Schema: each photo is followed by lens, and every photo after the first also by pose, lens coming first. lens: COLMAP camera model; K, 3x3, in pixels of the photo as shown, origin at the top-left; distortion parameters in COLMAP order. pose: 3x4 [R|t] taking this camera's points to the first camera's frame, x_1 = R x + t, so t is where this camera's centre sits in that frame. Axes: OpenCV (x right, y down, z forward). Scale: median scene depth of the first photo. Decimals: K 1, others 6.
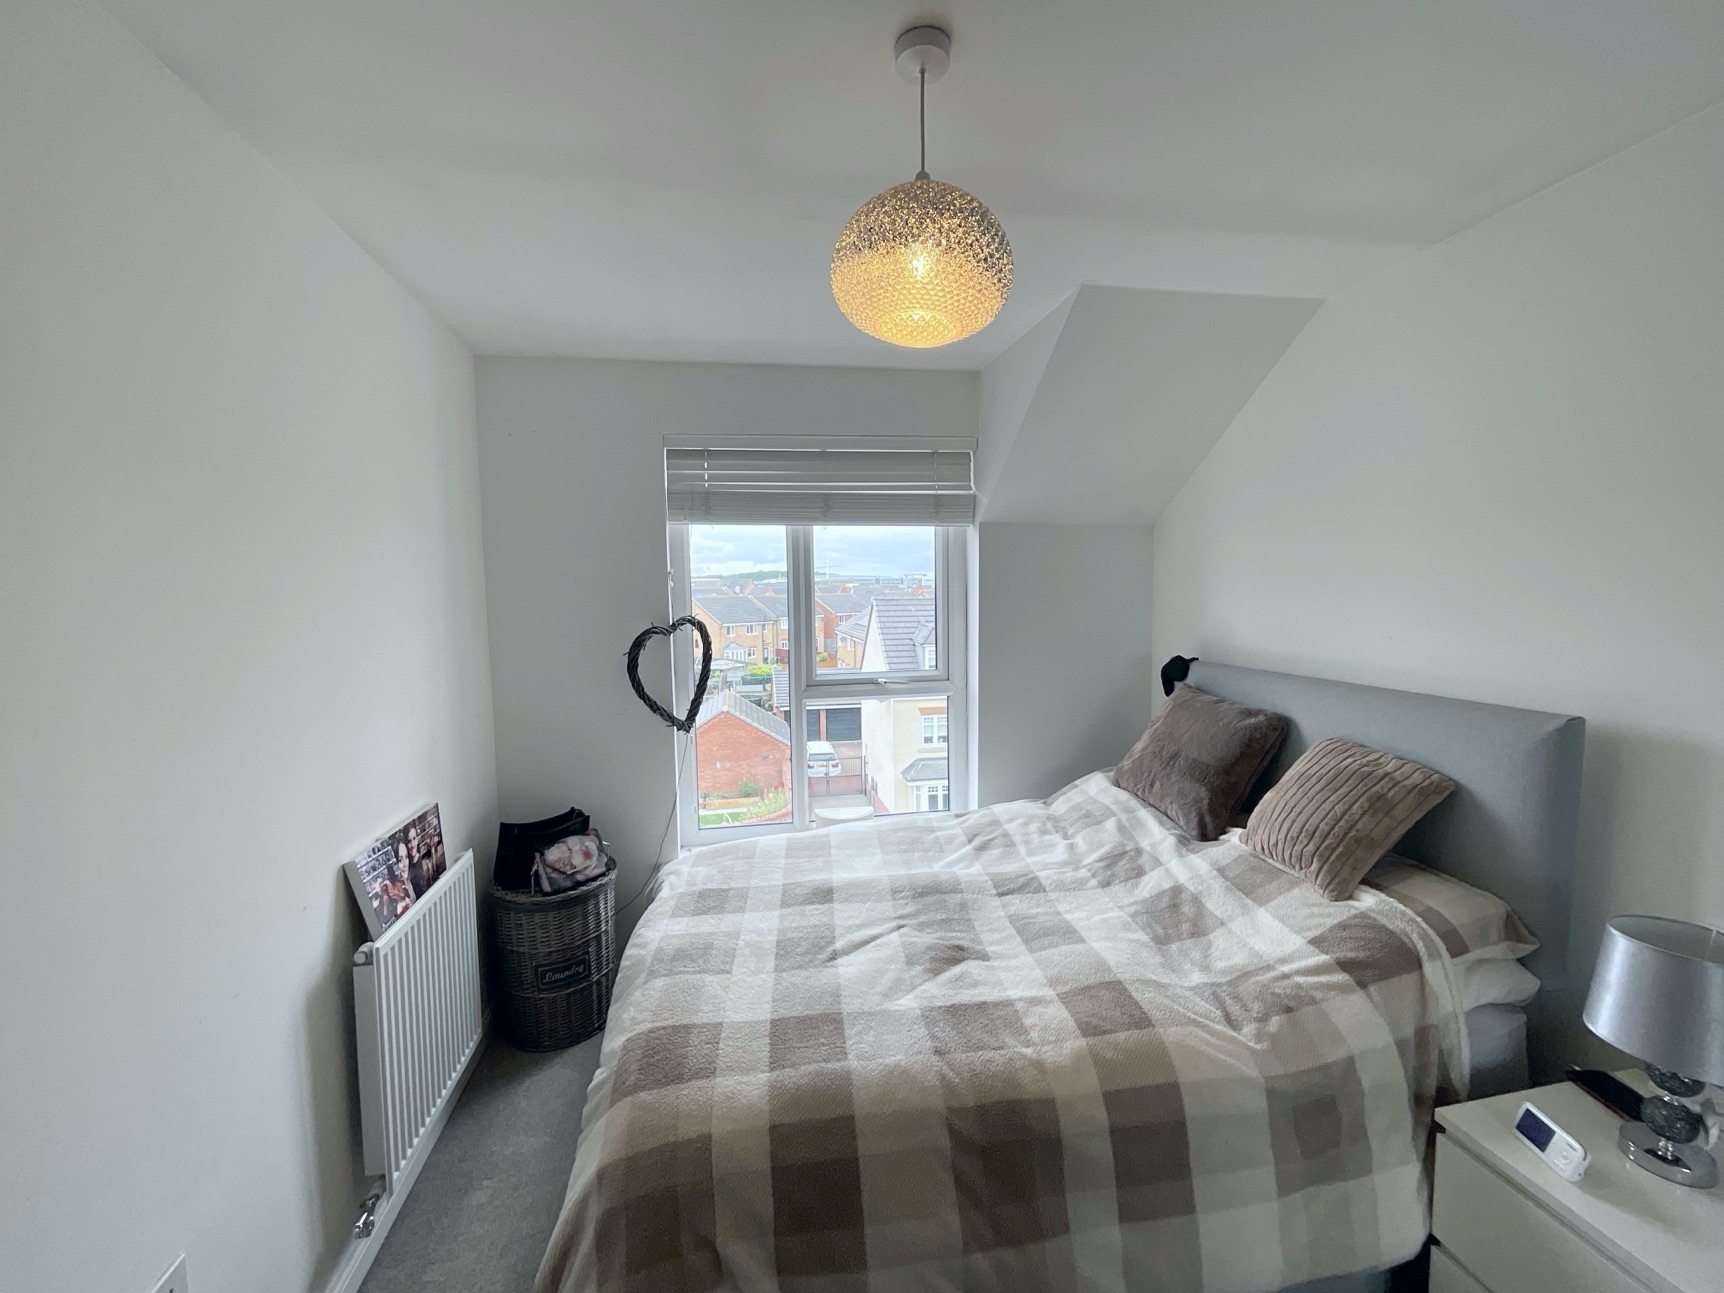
lens RADIAL K [[700.4, 0, 862.0], [0, 700.4, 646.5], [0, 0, 1]] dist [0.000204, 0.000312]
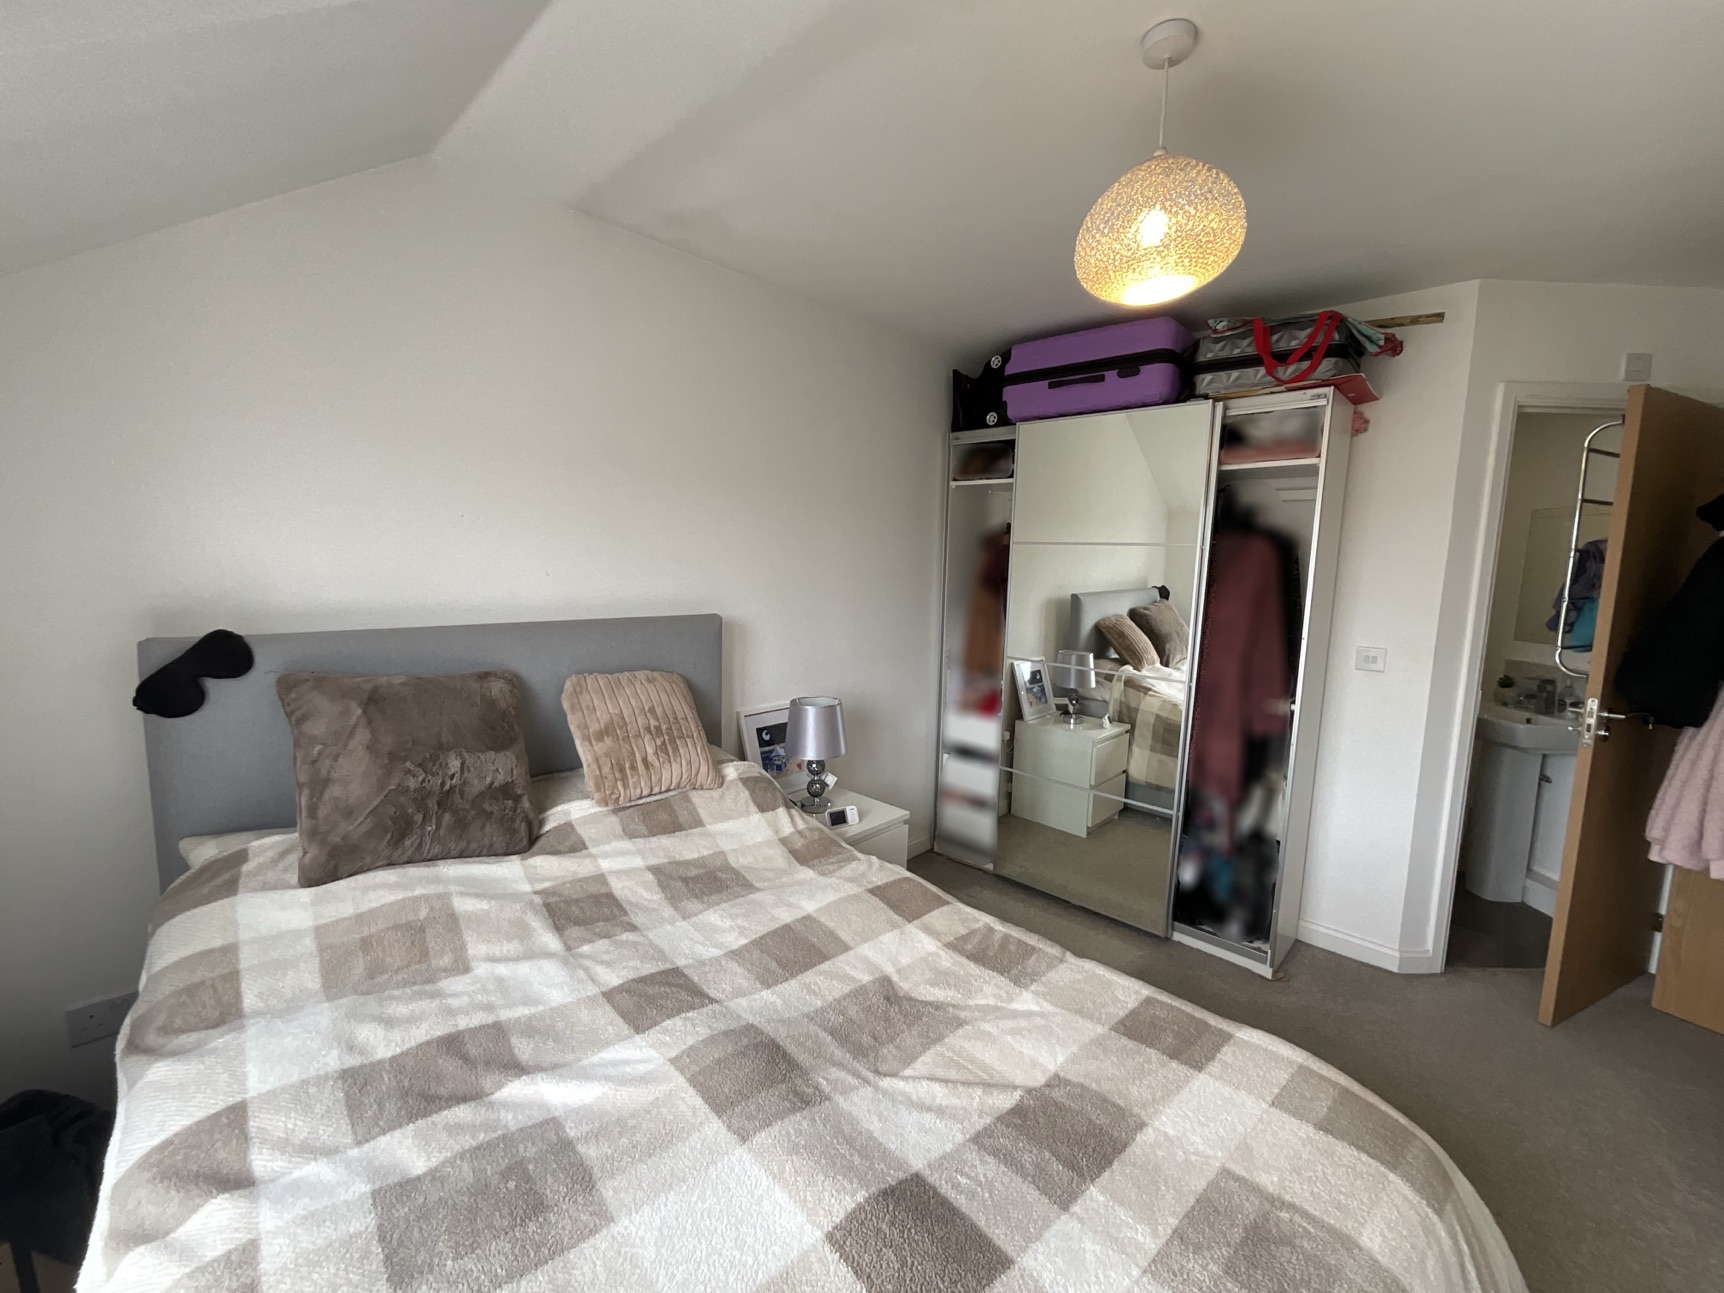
lens RADIAL K [[700.4, 0, 862.0], [0, 700.4, 646.5], [0, 0, 1]] dist [0.000204, 0.000312]
pose [[-0.596990, -0.099224, 0.796089, -0.343119], [0.043671, 0.986831, 0.155747, -0.045342], [-0.801059, 0.127745, -0.584796, 1.223554]]
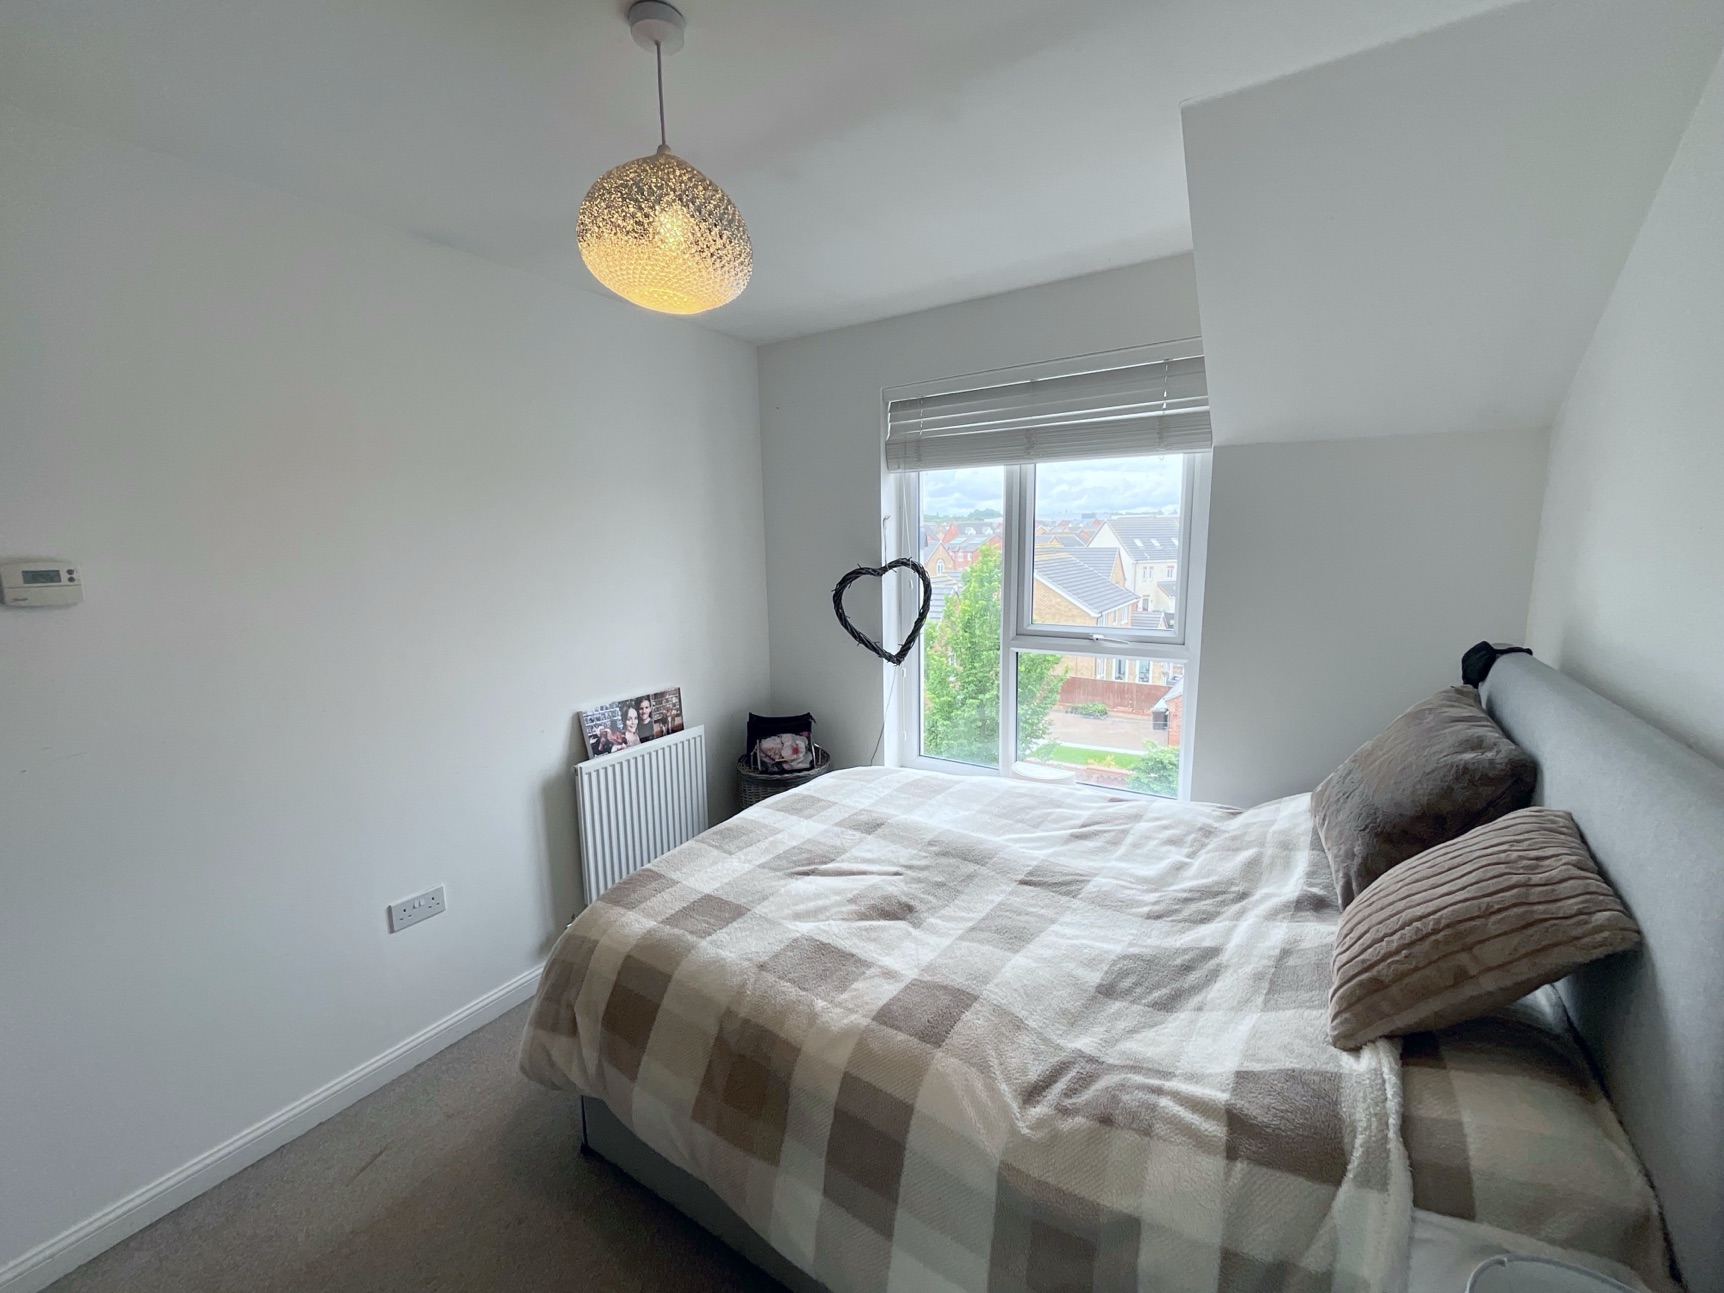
lens RADIAL K [[698.0, 0, 866.1], [0, 698.0, 648.6], [0, 0, 1]] dist [-0.000786, 0.000118]
pose [[0.734989, 0.111897, -0.668782, 0.616741], [-0.048086, 0.992408, 0.113198, -0.034063], [0.676372, -0.051040, 0.734790, 0.224741]]
